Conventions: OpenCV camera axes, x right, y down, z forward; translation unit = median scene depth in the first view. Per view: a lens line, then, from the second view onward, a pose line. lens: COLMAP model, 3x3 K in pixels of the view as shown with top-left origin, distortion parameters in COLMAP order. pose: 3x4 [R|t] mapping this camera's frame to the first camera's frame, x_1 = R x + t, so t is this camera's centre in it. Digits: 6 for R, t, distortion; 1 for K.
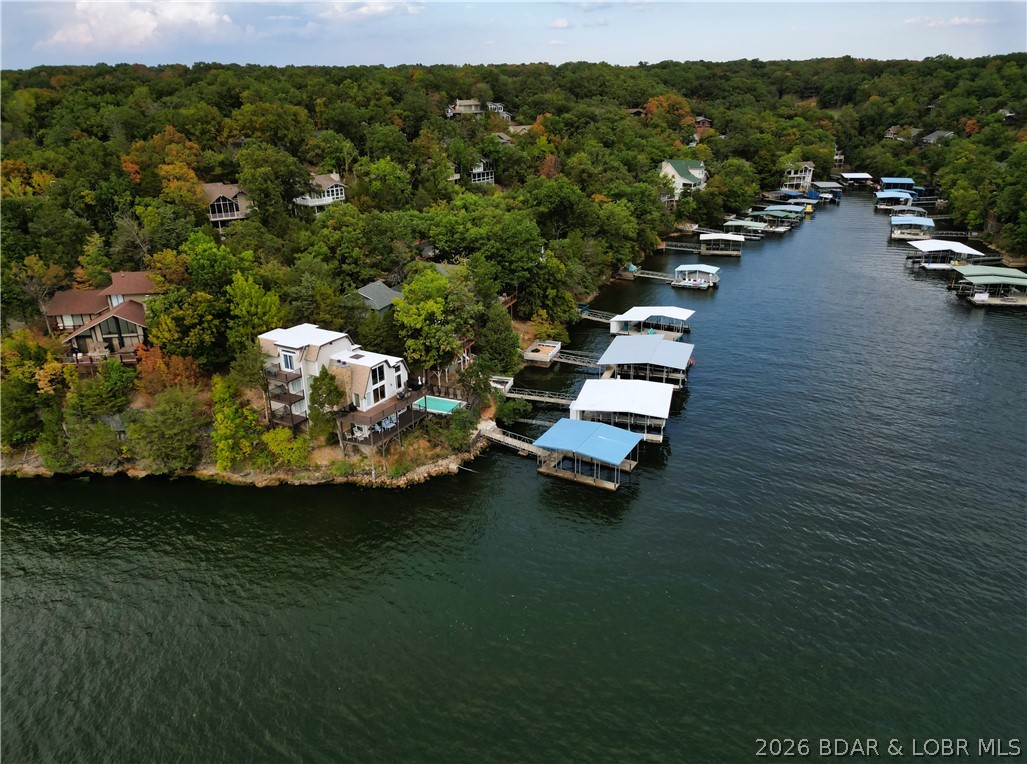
lens RADIAL K [[732.3, 0, 512.0], [0, 732.3, 379.5], [0, 0, 1]] dist [0.071730, -0.078813]
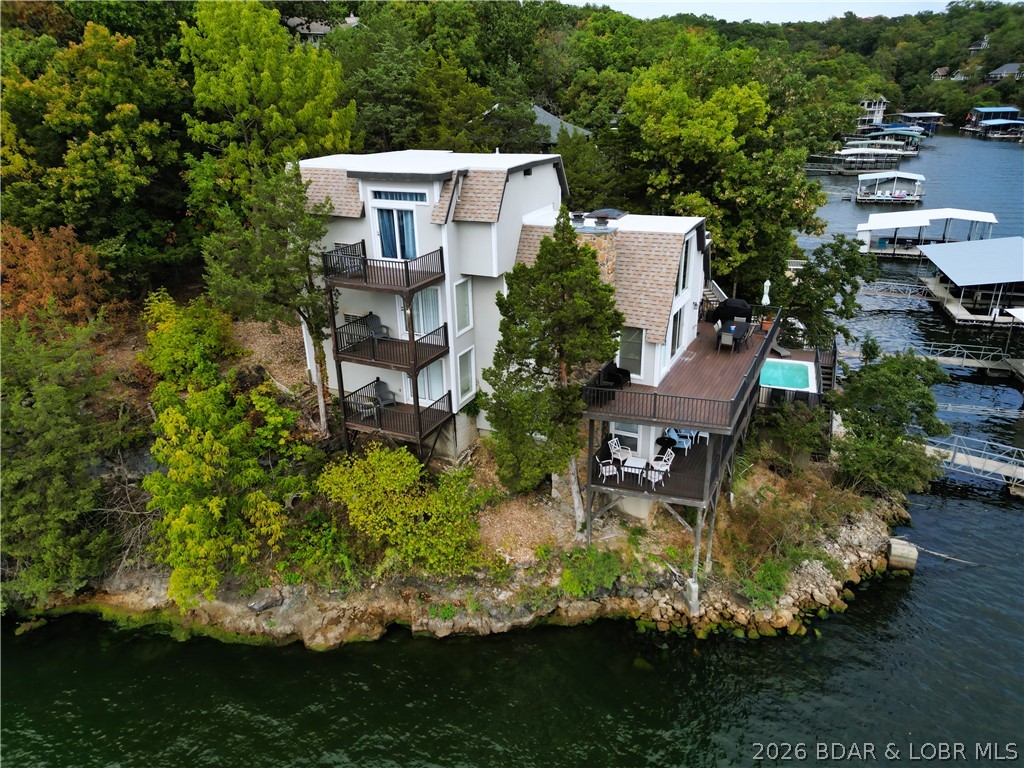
lens RADIAL K [[716.1, 0, 509.8], [0, 716.1, 383.8], [0, 0, 1]] dist [0.076494, -0.077050]
pose [[0.998071, -0.033205, 0.052456, -0.260774], [0.032463, 0.999361, 0.014935, 0.033935], [-0.052918, -0.013203, 0.998512, 0.664247]]
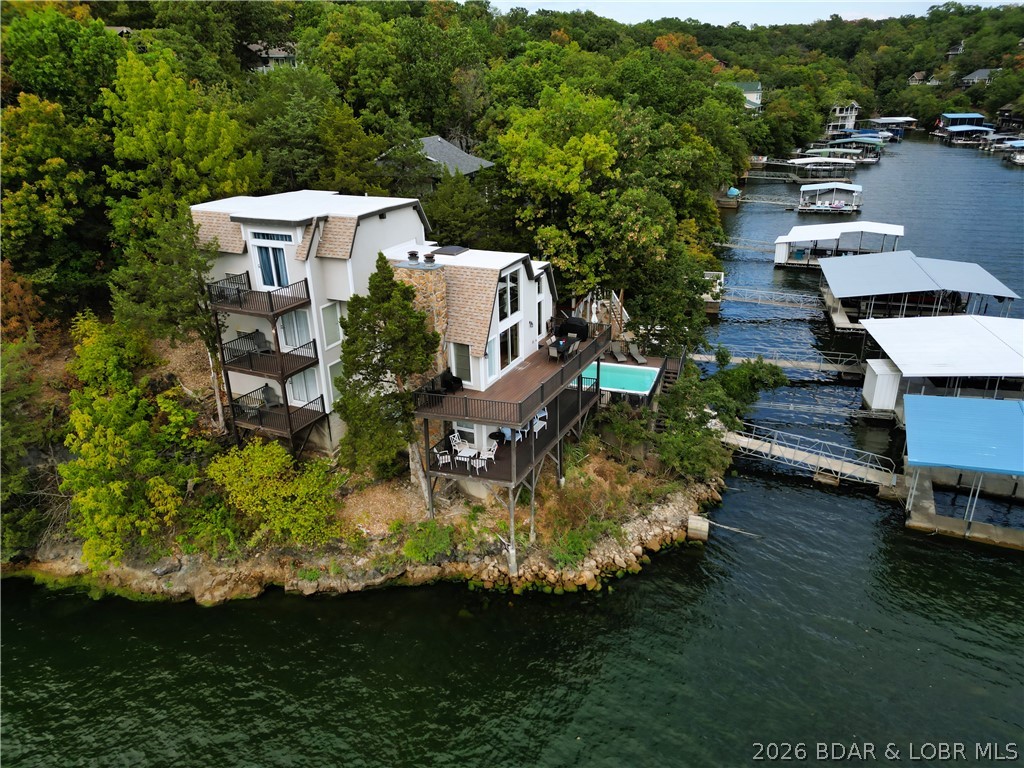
lens RADIAL K [[716.1, 0, 509.8], [0, 716.1, 383.8], [0, 0, 1]] dist [0.076494, -0.077050]
pose [[0.997891, -0.034650, 0.054883, -0.194962], [0.033784, 0.999291, 0.016644, 0.032113], [-0.055421, -0.014755, 0.998354, 0.595036]]
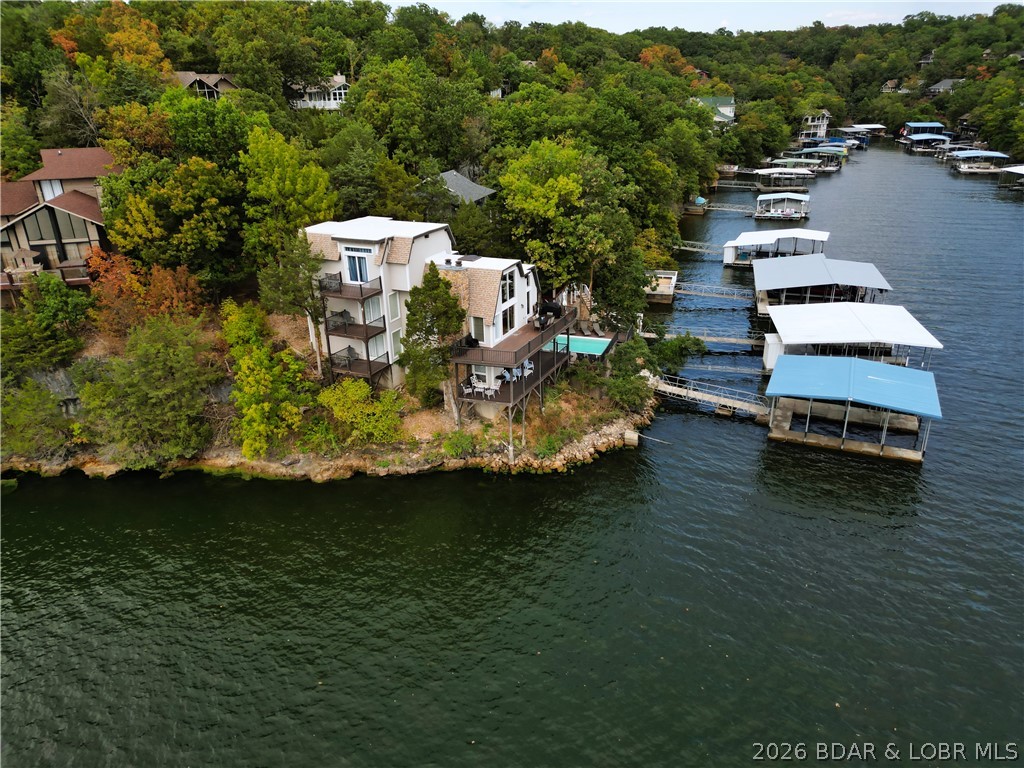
lens RADIAL K [[716.1, 0, 509.8], [0, 716.1, 383.8], [0, 0, 1]] dist [0.076494, -0.077050]
pose [[0.997318, -0.038726, 0.062112, -0.210326], [0.037652, 0.999122, 0.018379, 0.059145], [-0.062769, -0.015991, 0.997900, 0.395987]]
